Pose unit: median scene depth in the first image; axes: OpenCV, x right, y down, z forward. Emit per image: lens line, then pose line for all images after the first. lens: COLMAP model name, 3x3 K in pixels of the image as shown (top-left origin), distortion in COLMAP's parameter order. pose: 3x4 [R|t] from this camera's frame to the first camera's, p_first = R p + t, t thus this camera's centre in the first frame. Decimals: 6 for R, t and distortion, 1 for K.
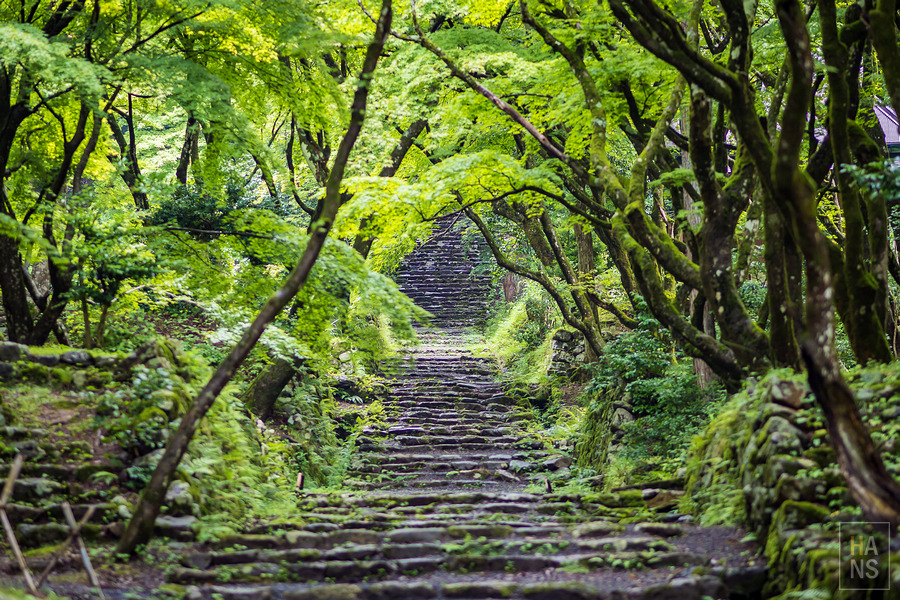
lens RADIAL K [[3267.8, 0, 475.0], [0, 3267.8, 302.8], [0, 0, 1]] dist [0.212798, -0.209107]
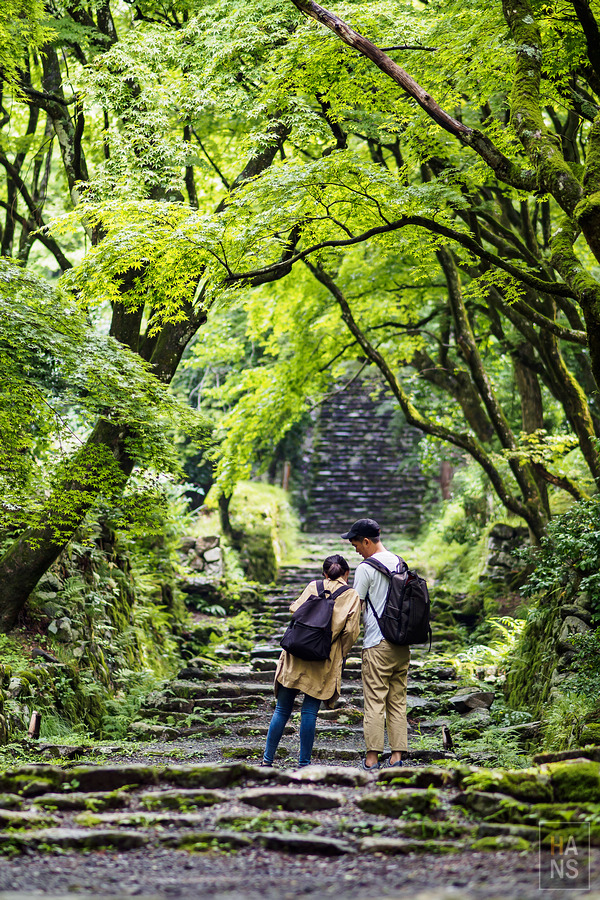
lens RADIAL K [[3826.2, 0, 300.4], [0, 3826.2, 428.9], [0, 0, 1]] dist [0.197478, -7.155792]
pose [[0.999474, 0.012891, -0.029768, 0.016604], [-0.013528, 0.999682, -0.021296, 0.015384], [0.029484, 0.021687, 0.999330, 0.312637]]
